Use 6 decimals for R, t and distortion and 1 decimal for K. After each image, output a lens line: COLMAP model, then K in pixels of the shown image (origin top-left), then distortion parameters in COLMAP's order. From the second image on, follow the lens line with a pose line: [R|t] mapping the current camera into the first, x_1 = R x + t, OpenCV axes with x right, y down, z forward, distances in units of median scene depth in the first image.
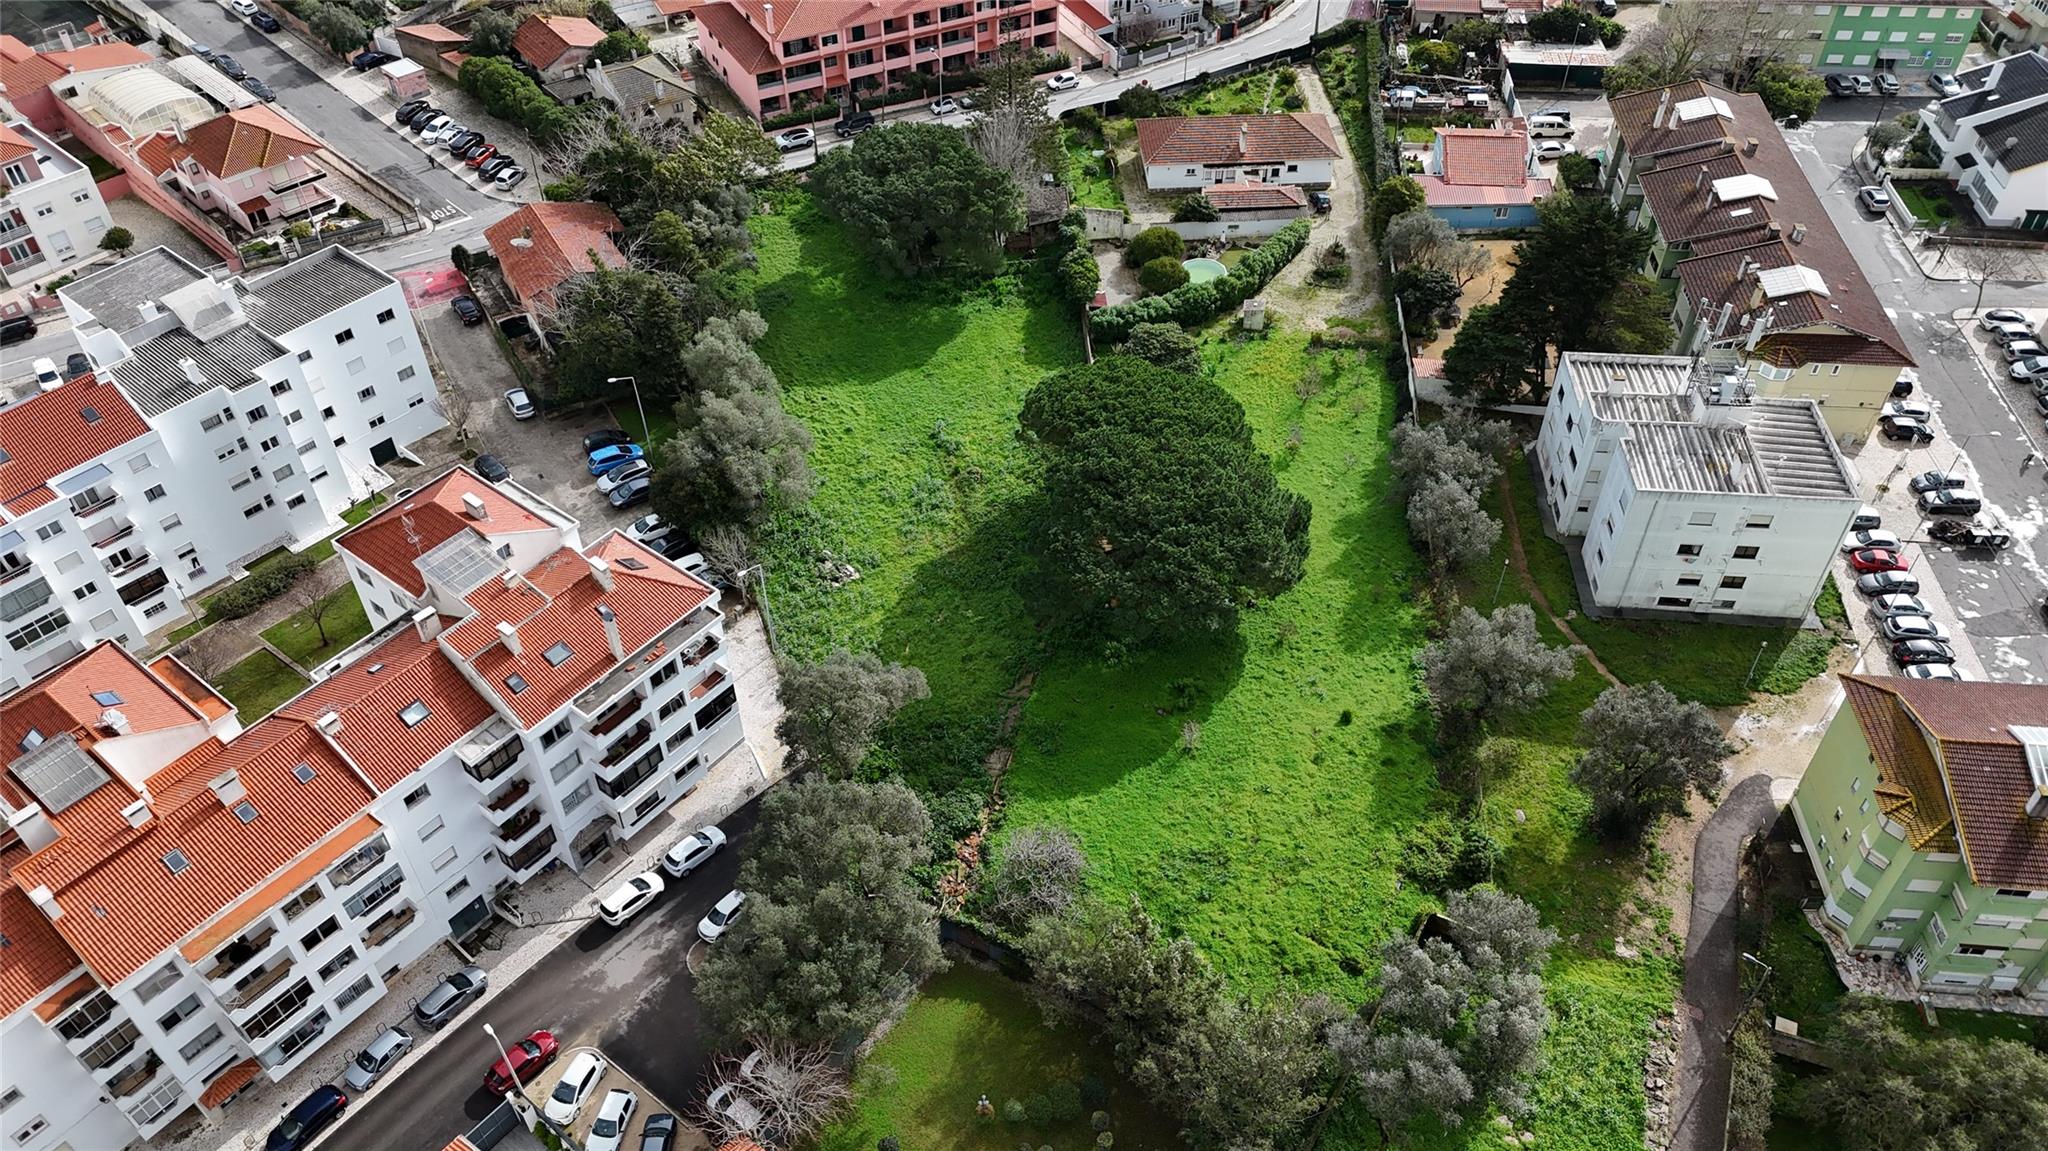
lens RADIAL K [[1494.2, 0, 1024.0], [0, 1494.2, 575.5], [0, 0, 1]] dist [0.090991, -0.085229]
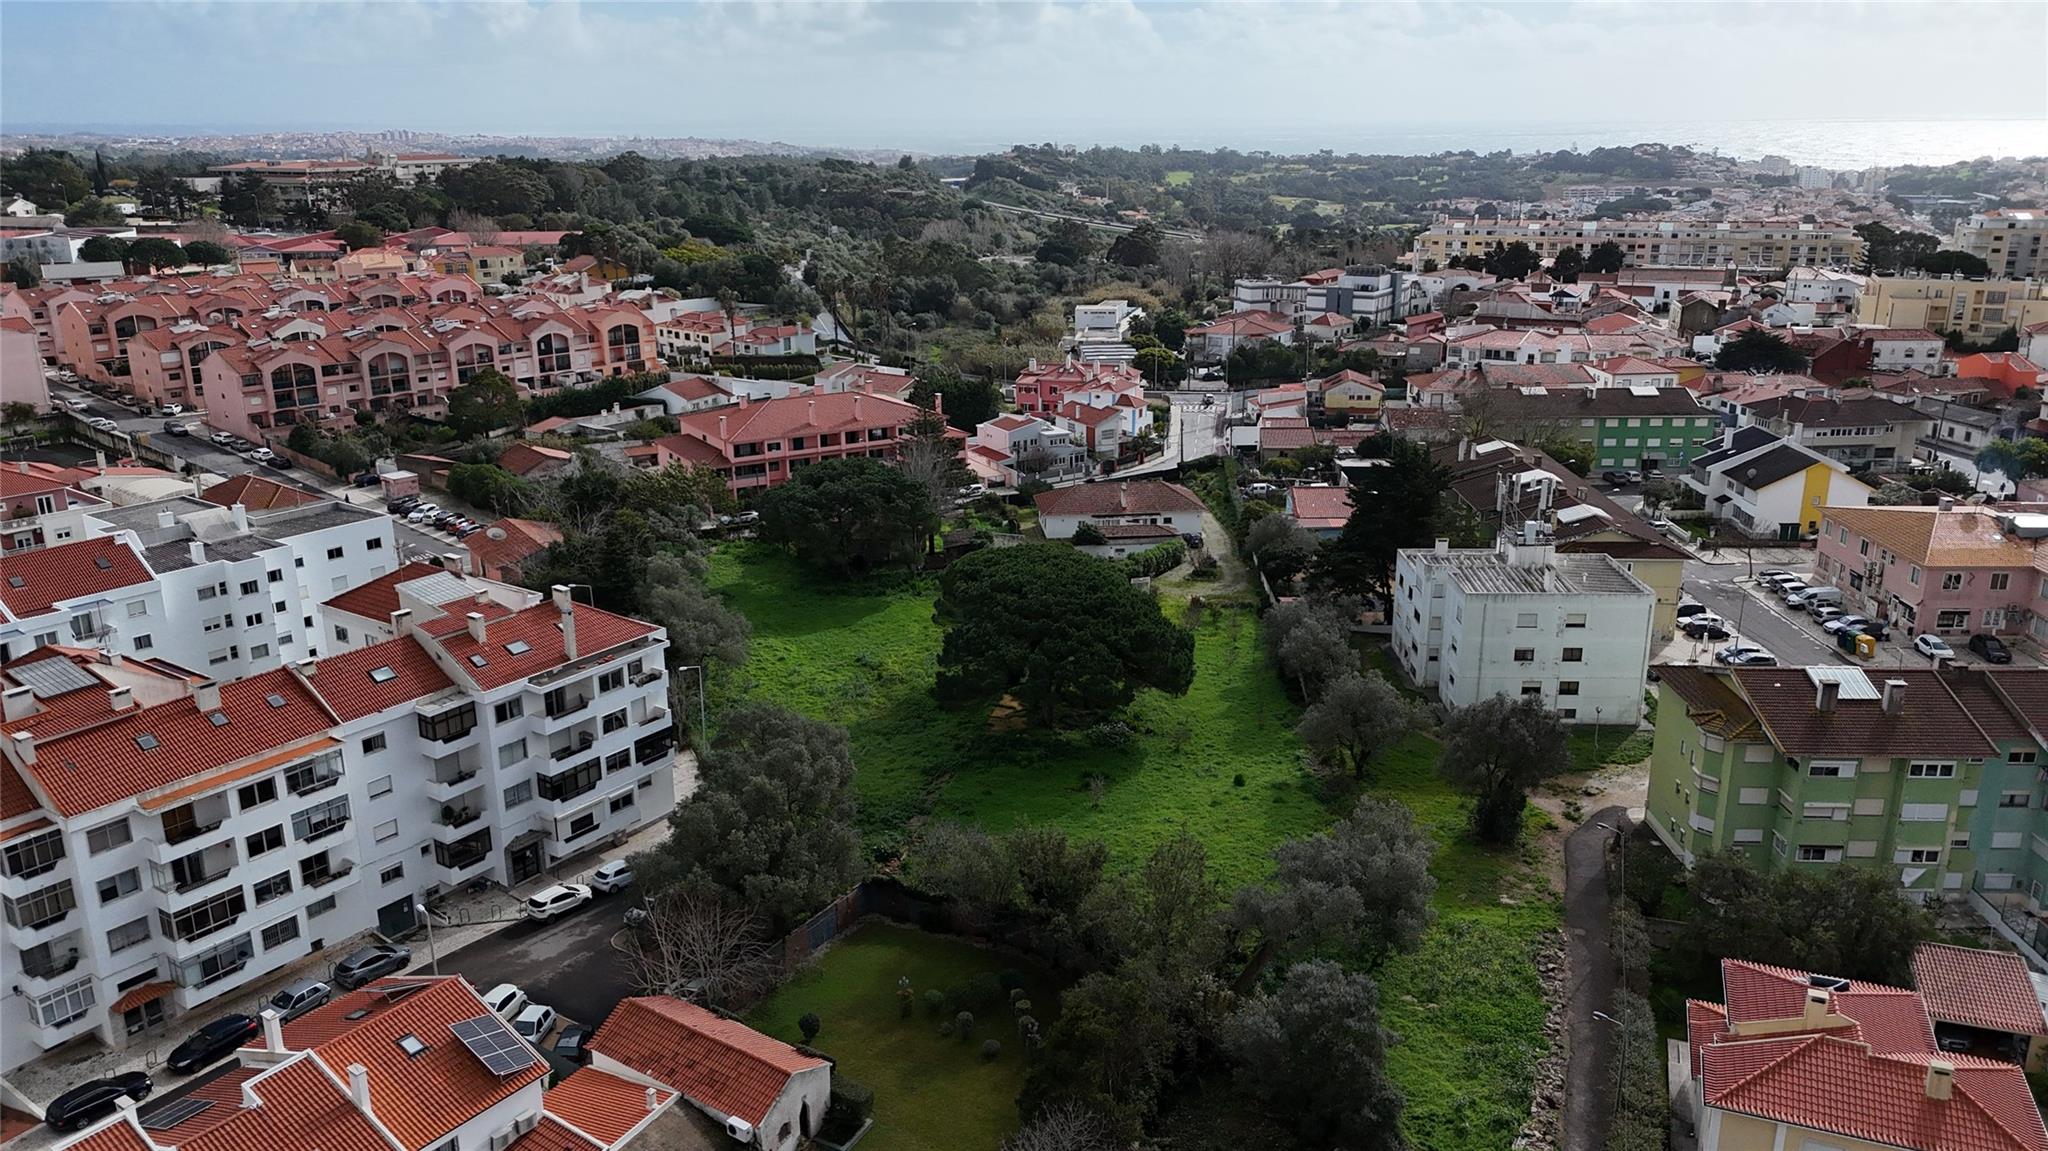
lens RADIAL K [[1494.2, 0, 1024.0], [0, 1494.2, 575.5], [0, 0, 1]] dist [0.090991, -0.085229]
pose [[0.998386, -0.016734, 0.054275, 0.002908], [0.038887, 0.897898, -0.438483, 0.418498], [-0.041396, 0.439885, 0.897099, -0.029725]]
